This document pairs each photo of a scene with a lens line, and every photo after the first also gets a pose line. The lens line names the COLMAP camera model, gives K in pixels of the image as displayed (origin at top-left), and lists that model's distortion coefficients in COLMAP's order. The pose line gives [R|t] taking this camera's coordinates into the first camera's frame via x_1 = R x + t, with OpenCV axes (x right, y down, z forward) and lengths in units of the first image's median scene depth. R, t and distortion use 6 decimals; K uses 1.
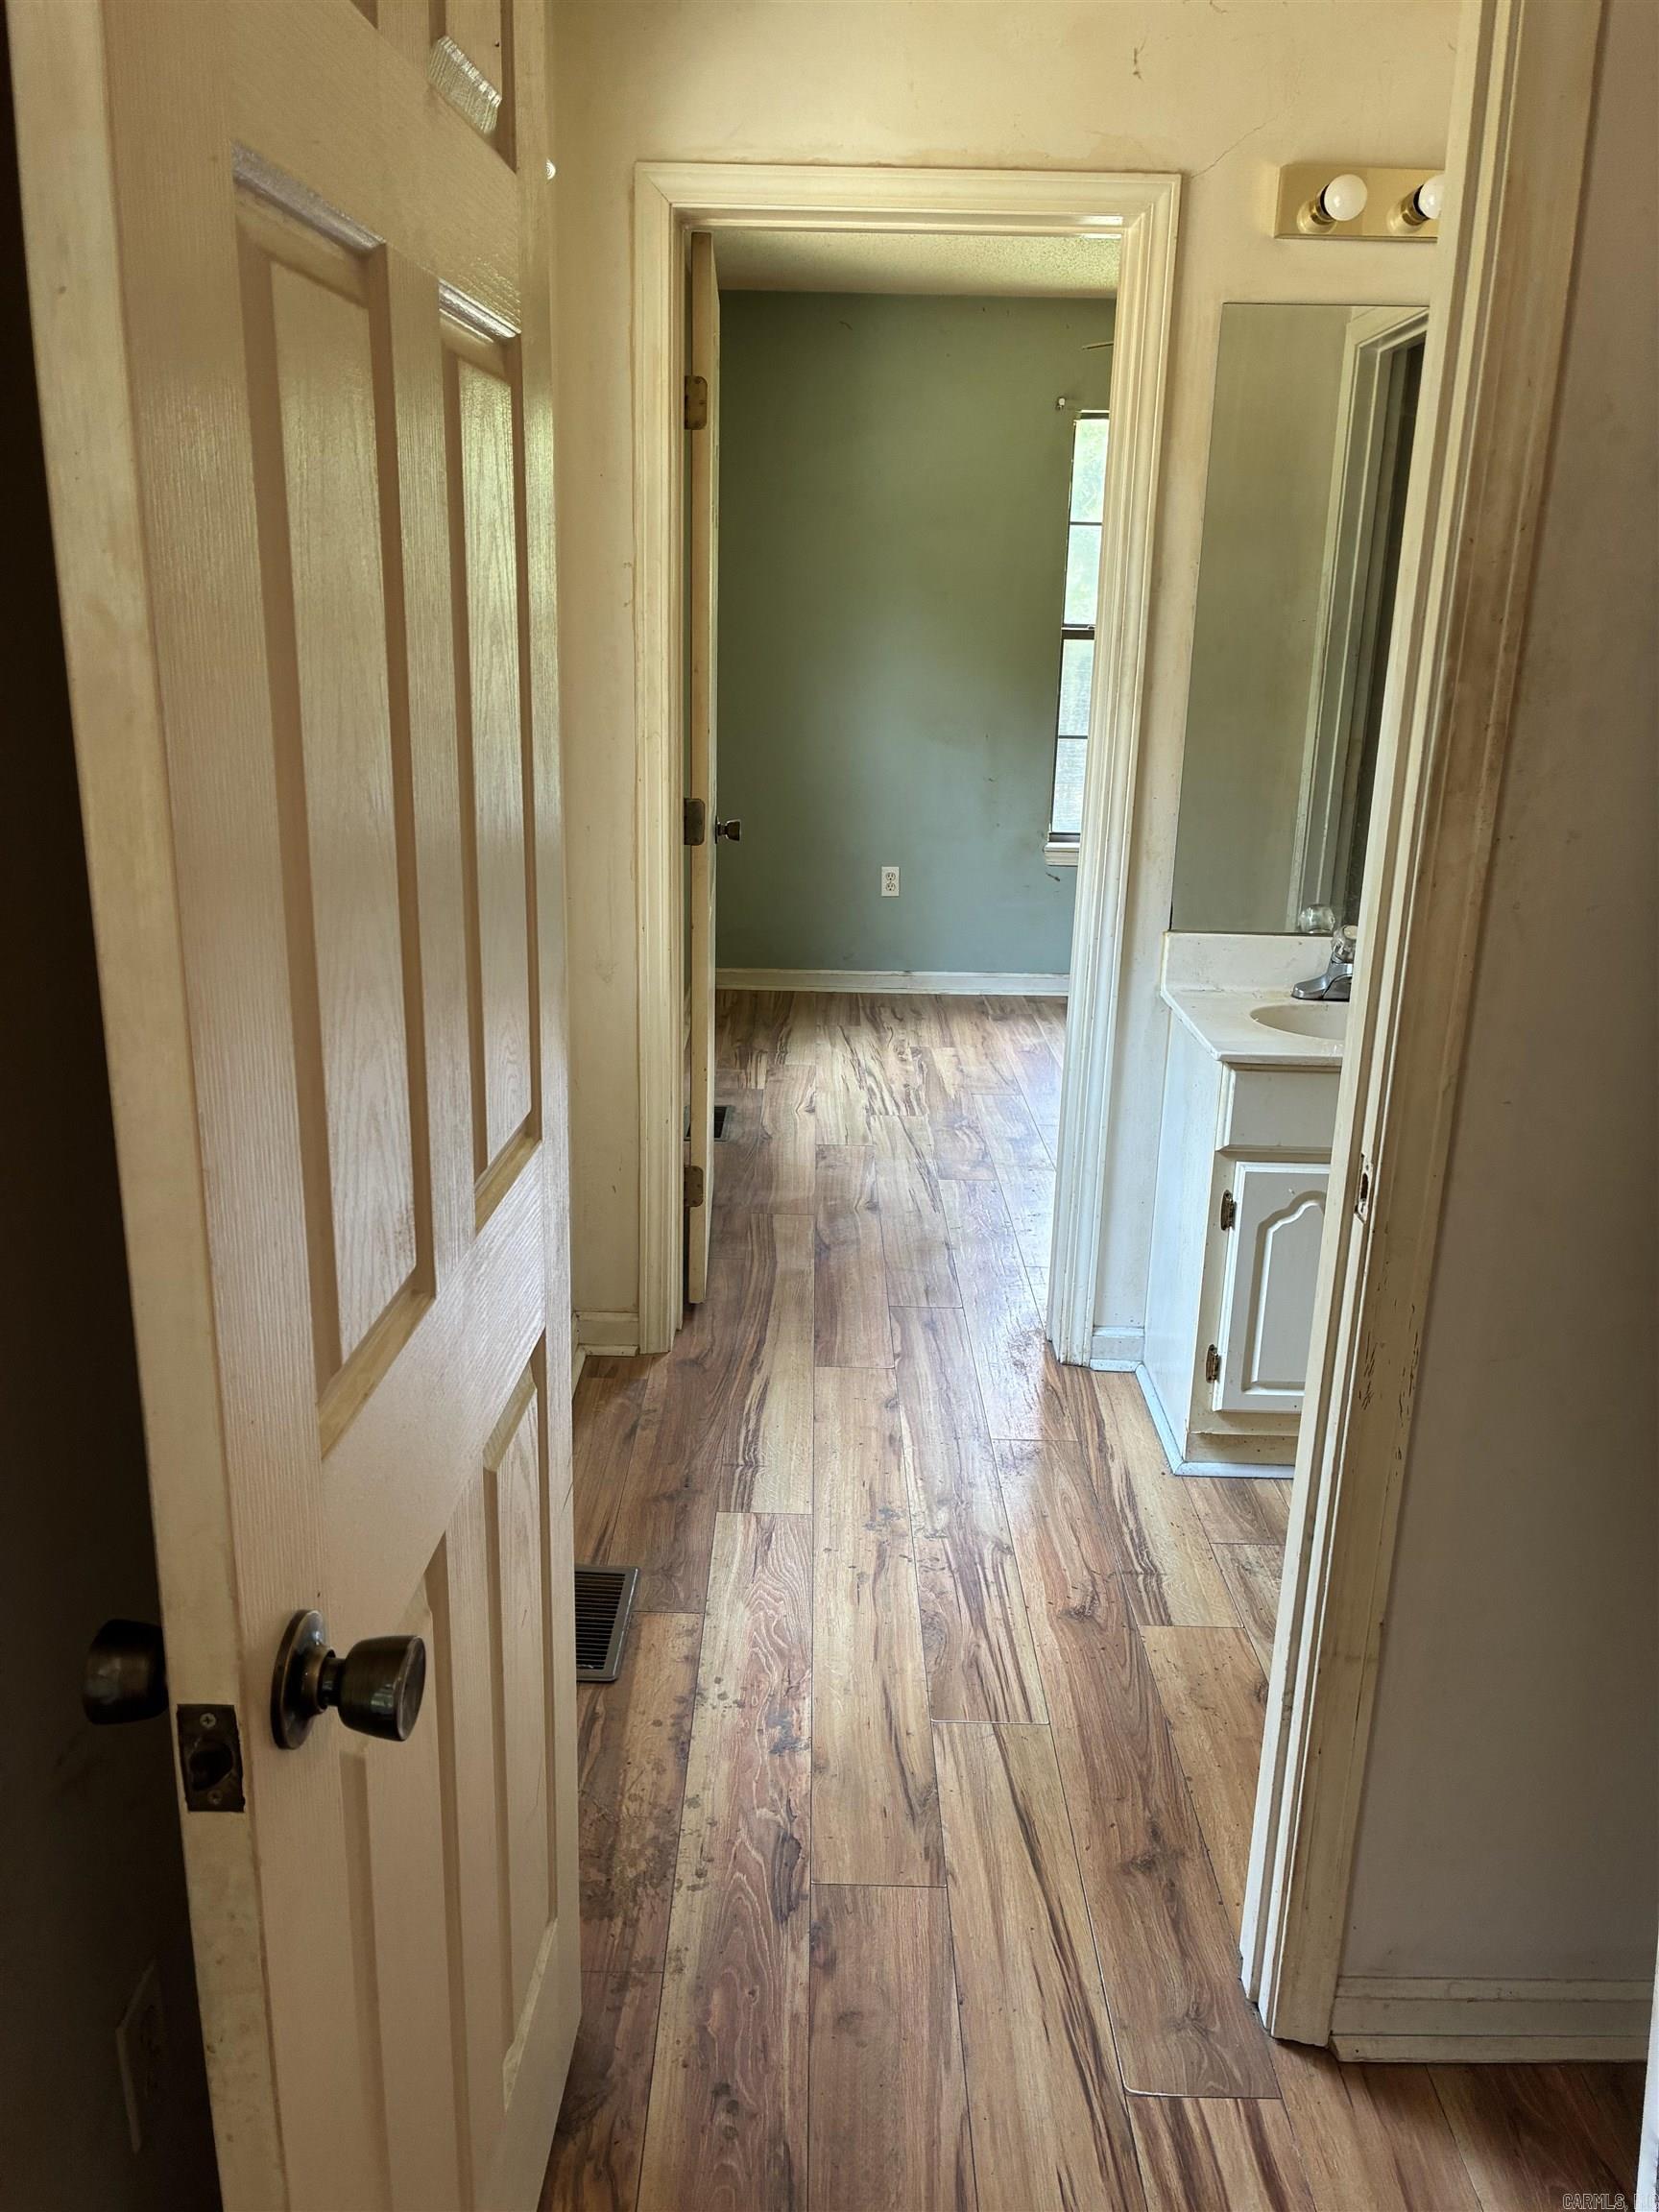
lens RADIAL K [[1704.9, 0, 828.2], [0, 1704.9, 1105.6], [0, 0, 1]] dist [0.057432, -0.014915]
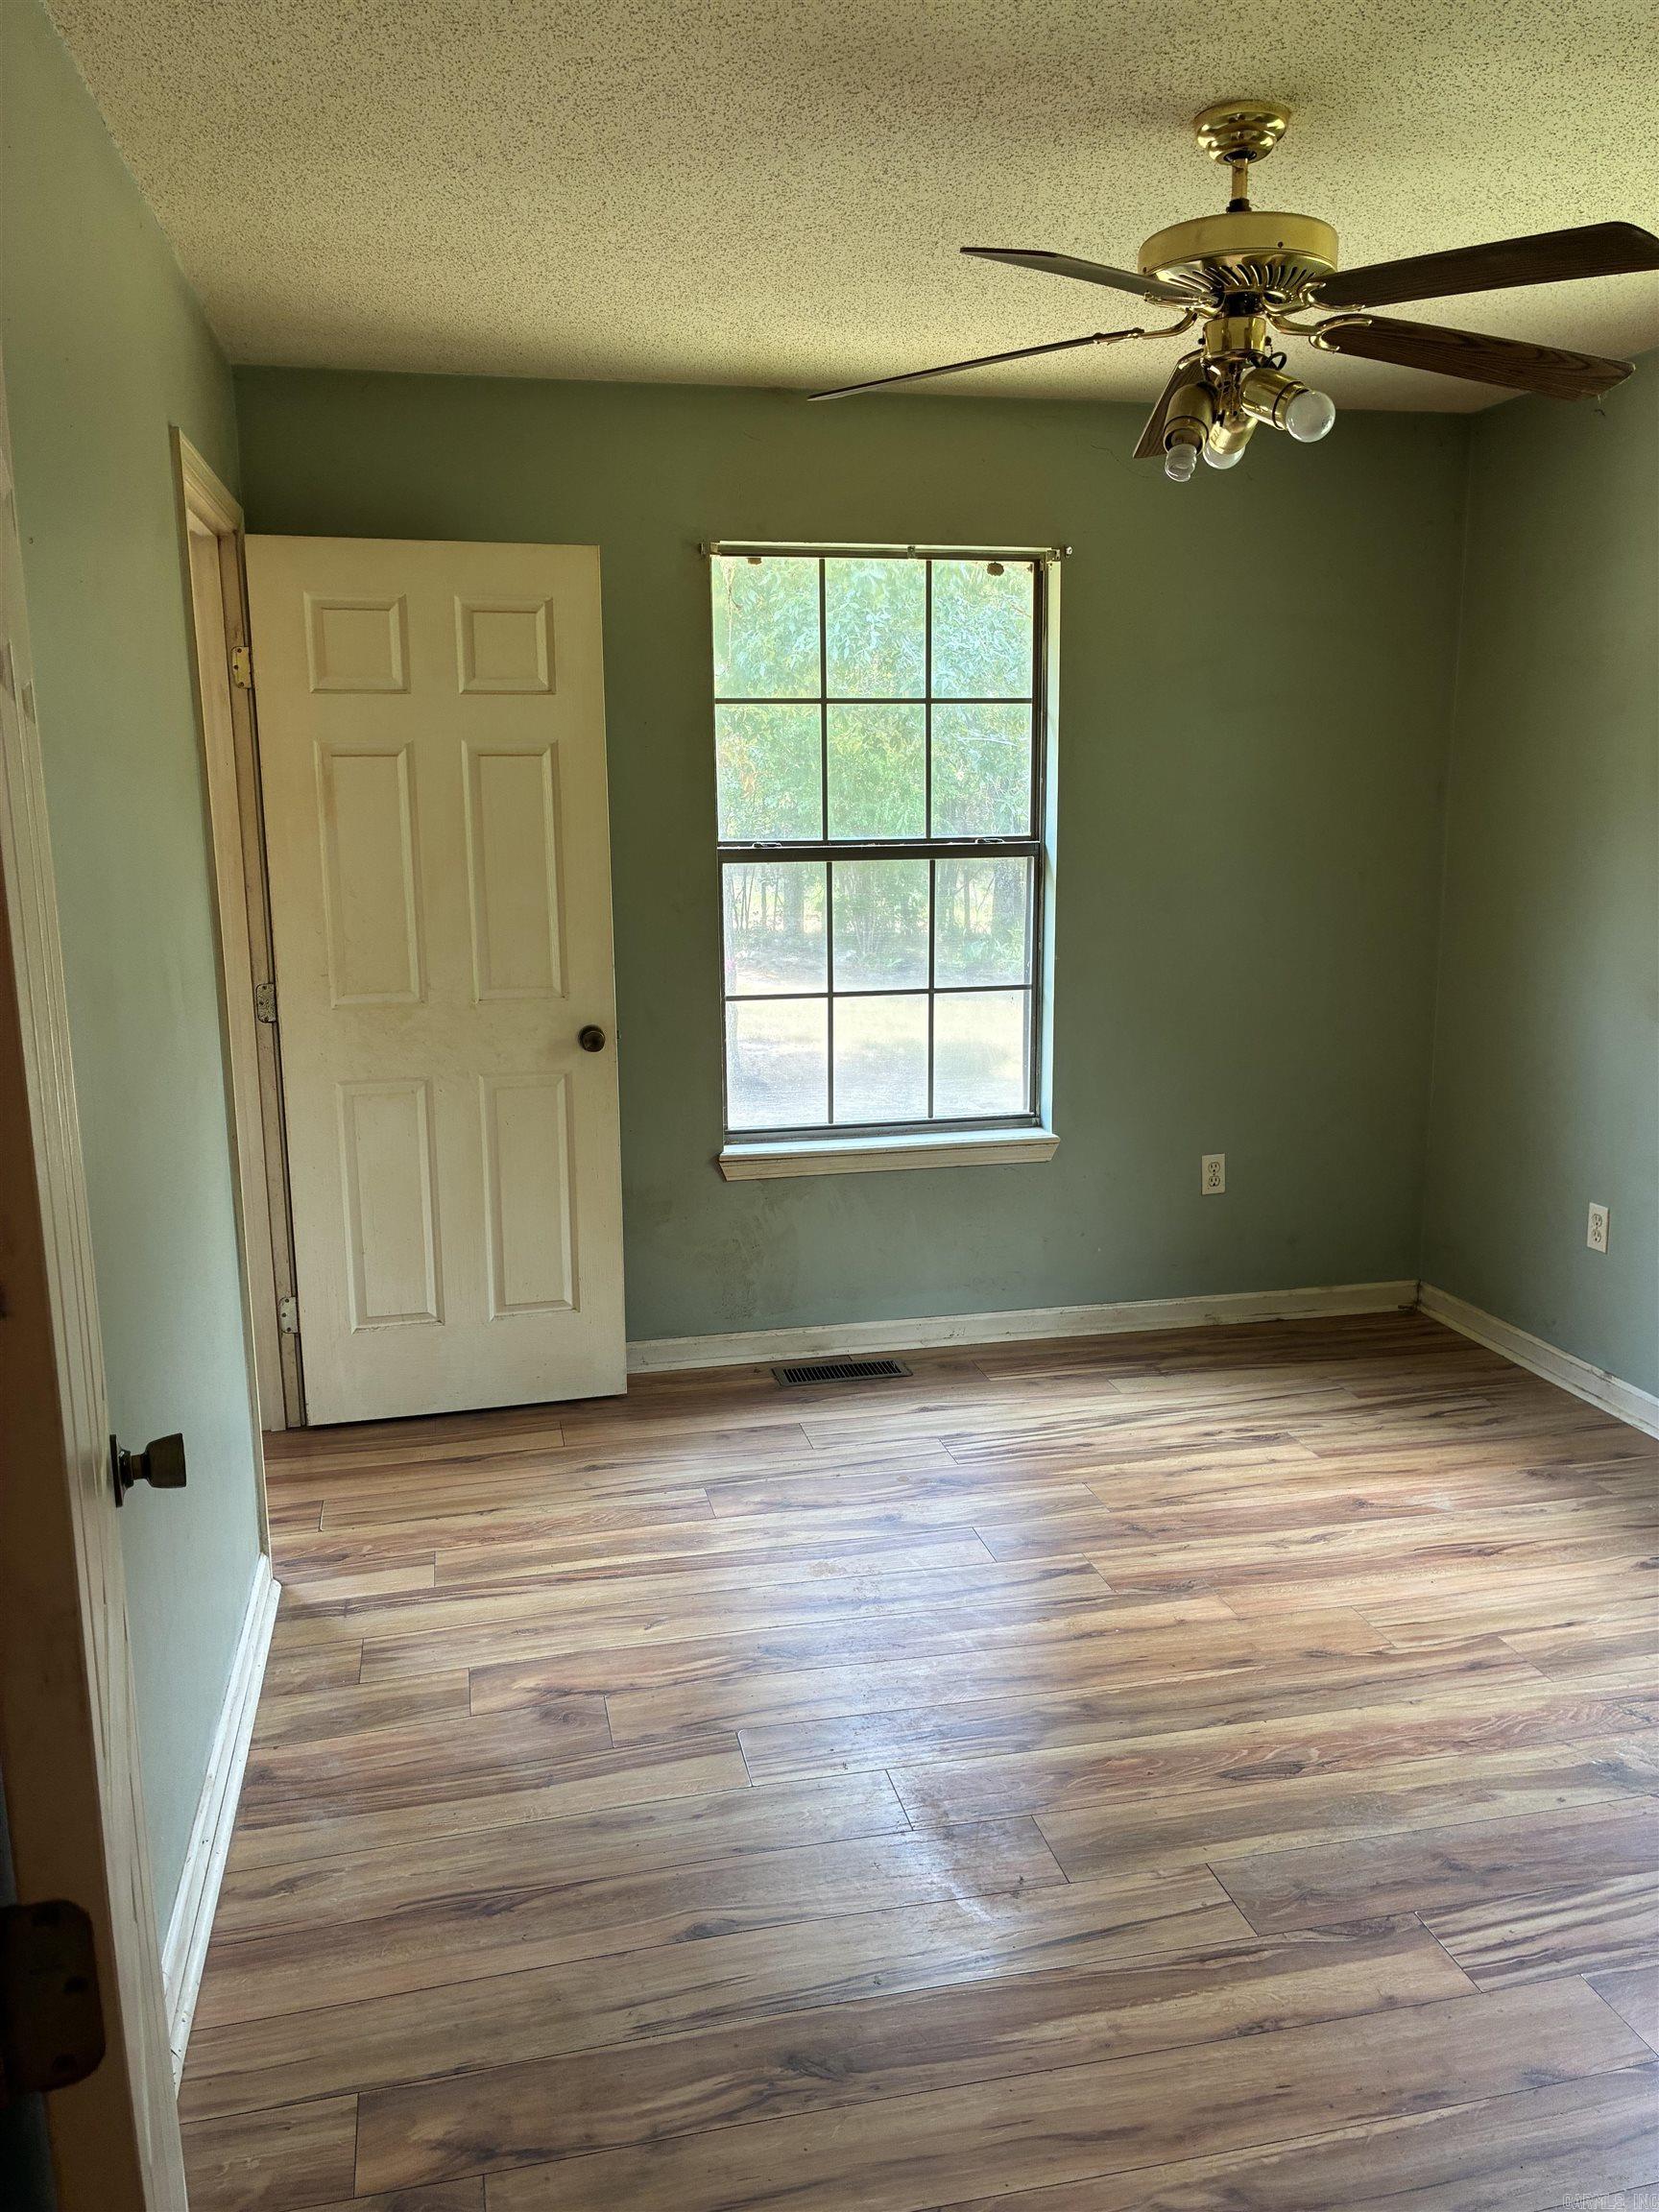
lens RADIAL K [[1704.9, 0, 816.6], [0, 1704.9, 1128.4], [0, 0, 1]] dist [0.057432, -0.014915]
pose [[0.203805, 0.174970, -0.963249, 0.696979], [-0.264445, 0.957165, 0.117914, -0.195536], [0.942620, 0.230695, 0.241345, 0.663654]]
